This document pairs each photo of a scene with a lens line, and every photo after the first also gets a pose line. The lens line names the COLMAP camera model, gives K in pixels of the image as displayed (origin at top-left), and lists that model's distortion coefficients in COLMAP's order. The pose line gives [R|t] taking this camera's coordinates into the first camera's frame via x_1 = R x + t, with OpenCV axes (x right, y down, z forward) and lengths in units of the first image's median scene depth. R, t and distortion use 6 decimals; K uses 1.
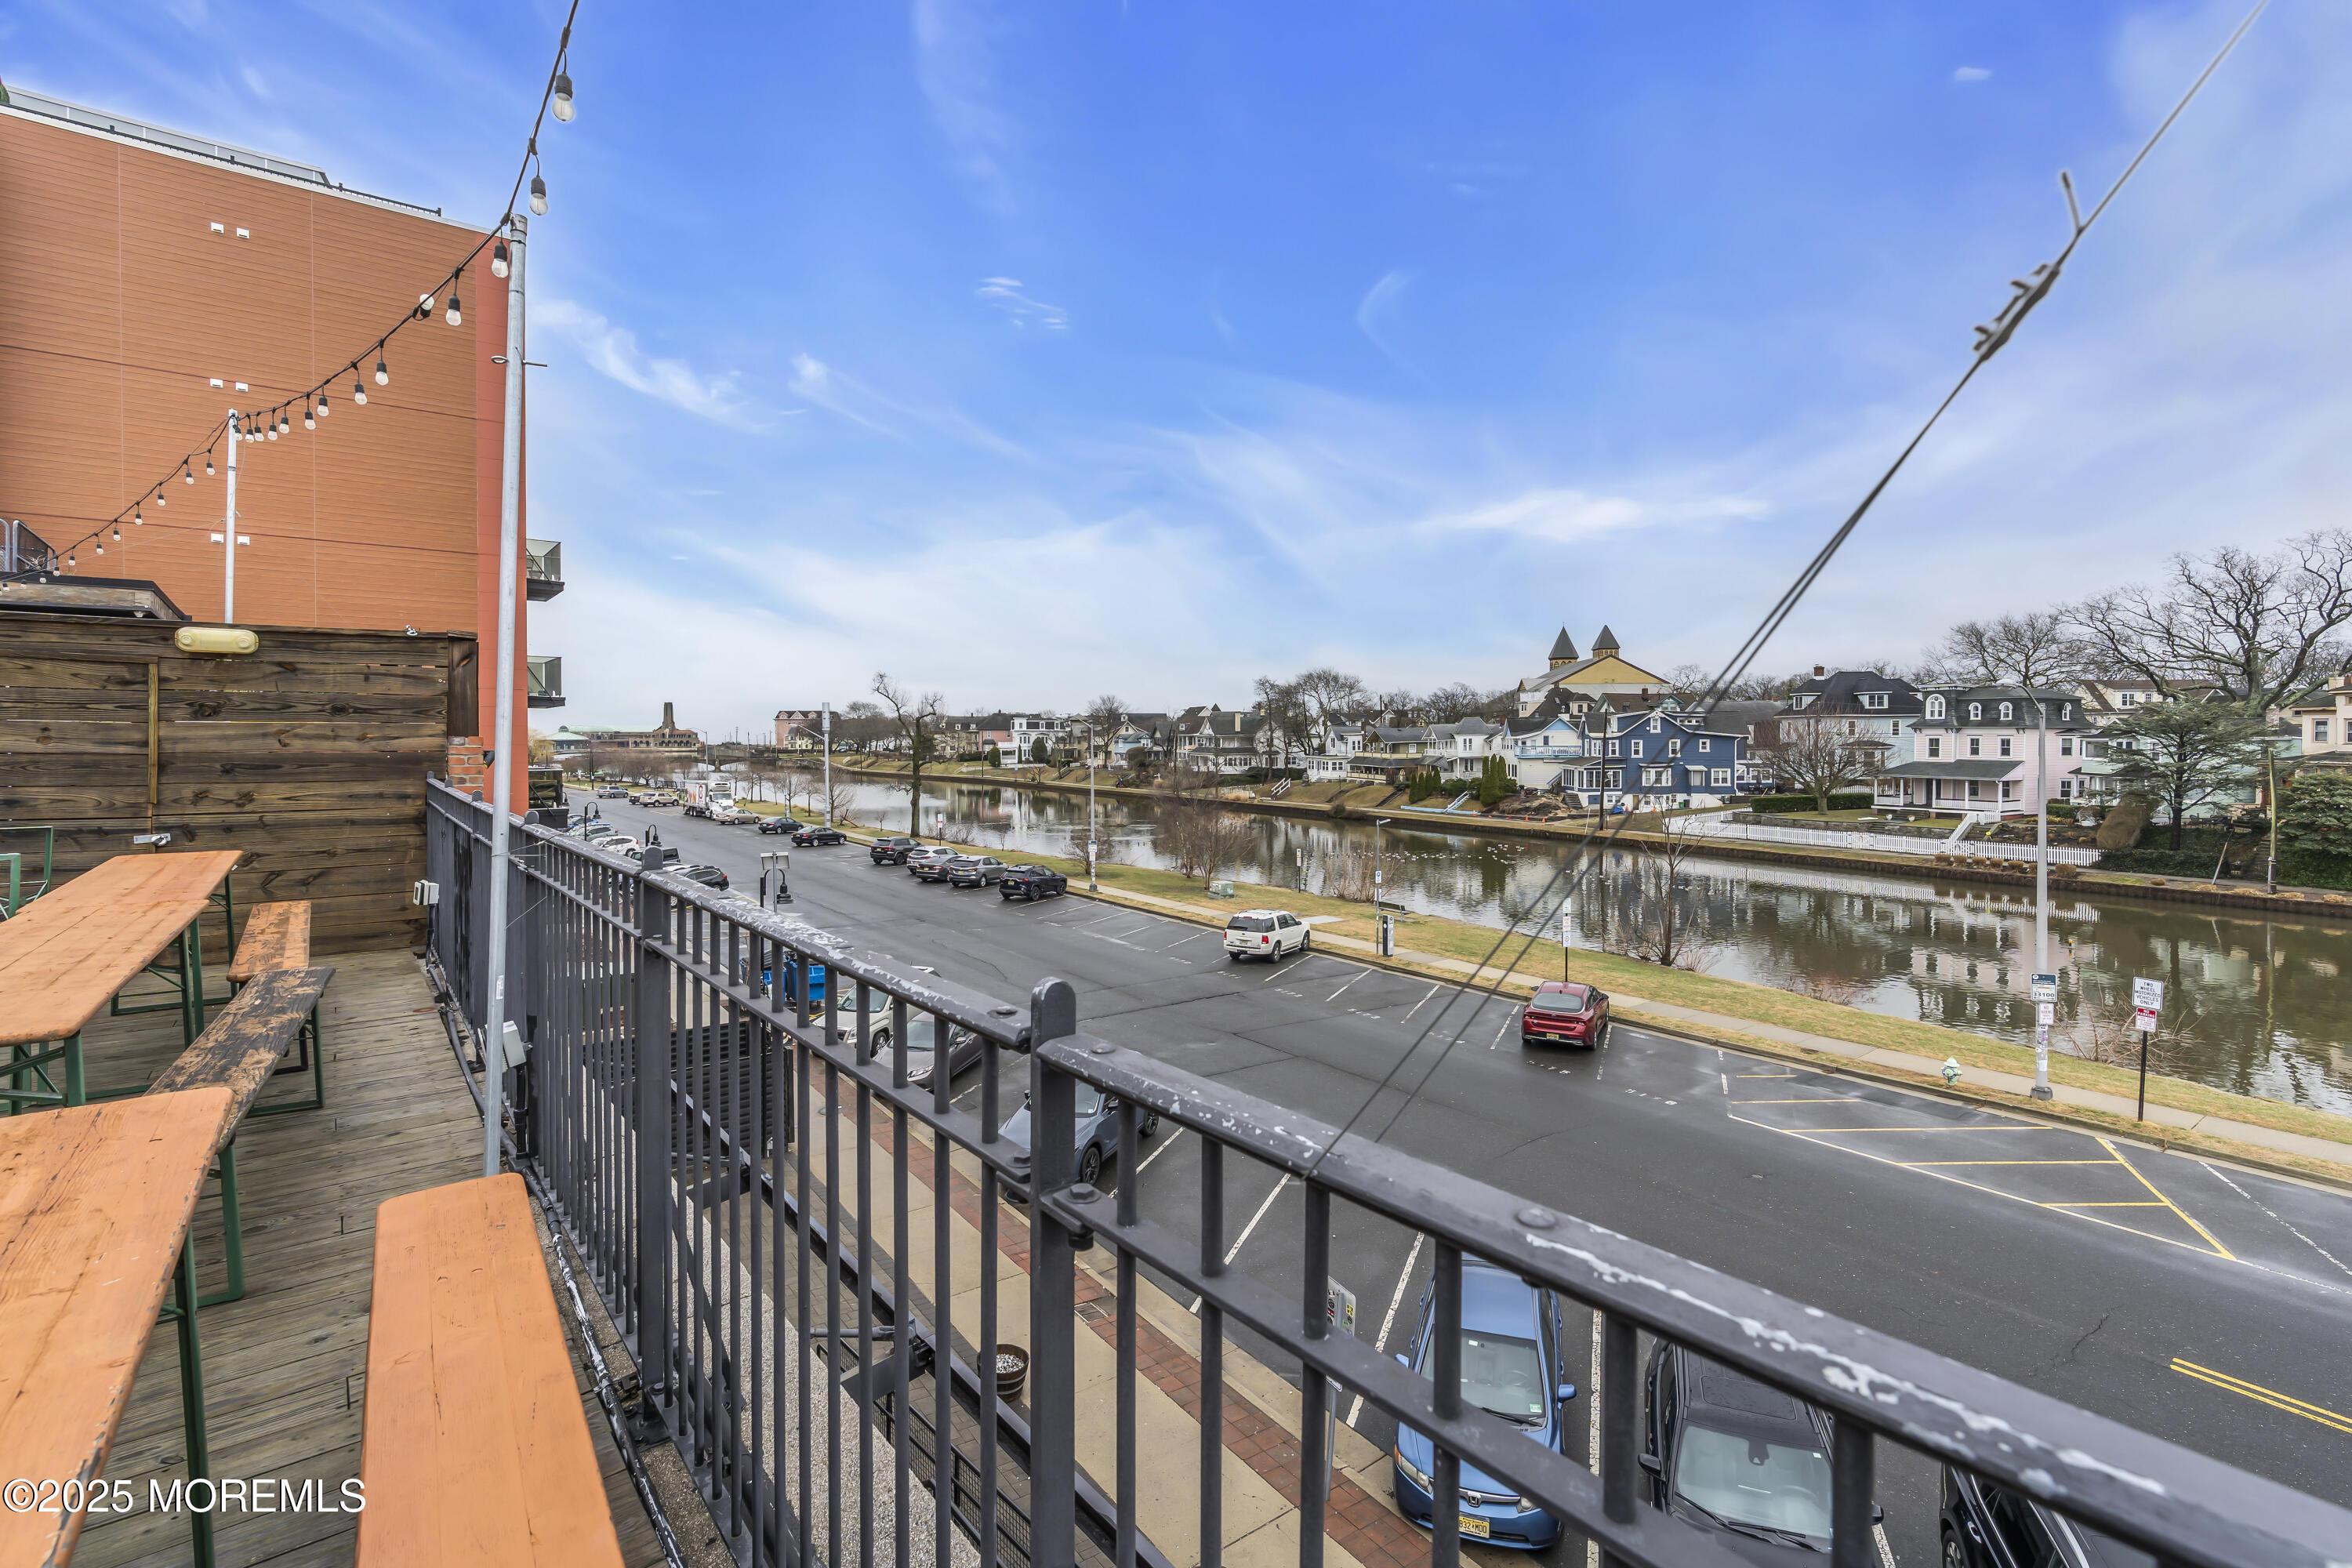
lens RADIAL K [[1057.3, 0, 1176.0], [0, 1057.3, 784.0], [0, 0, 1]] dist [0.000378, 0.000322]
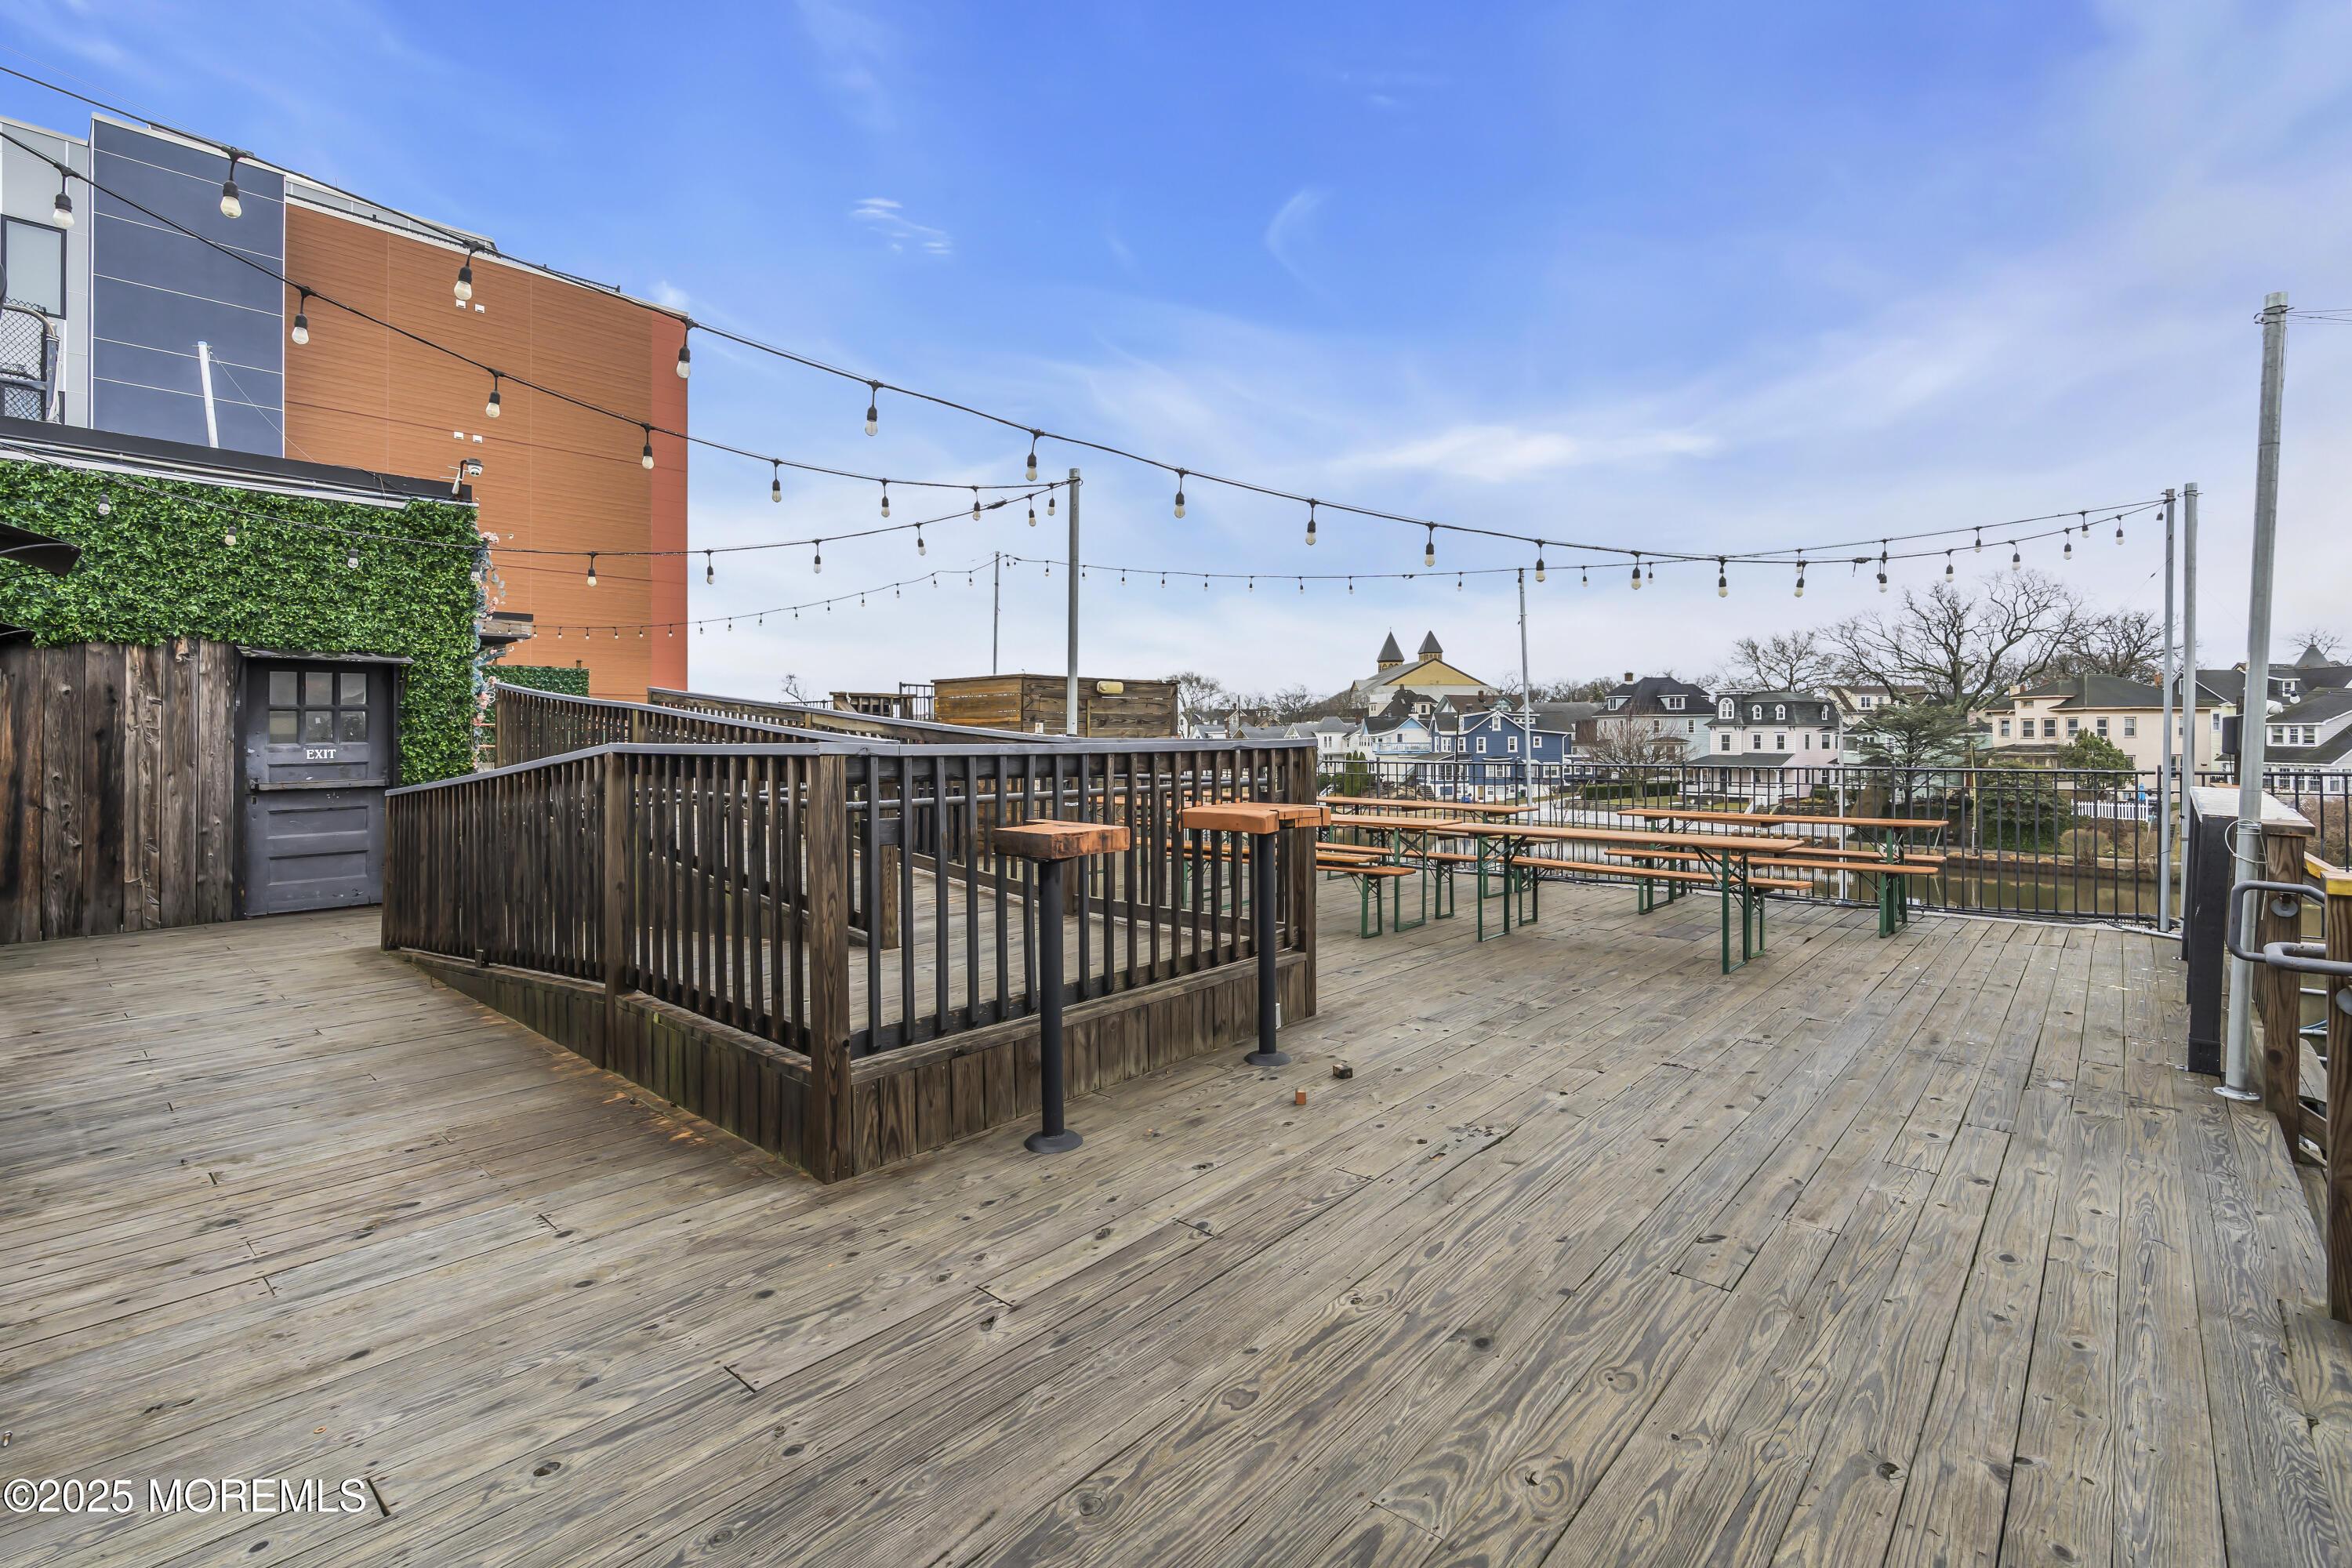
lens RADIAL K [[1062.4, 0, 1175.1], [0, 1062.4, 773.3], [0, 0, 1]] dist [-0.001068, -0.000214]
pose [[0.986543, -0.009217, 0.163241, -0.088789], [0.010645, 0.999912, -0.007875, 0.002712], [-0.163155, 0.009507, 0.986555, -0.076026]]
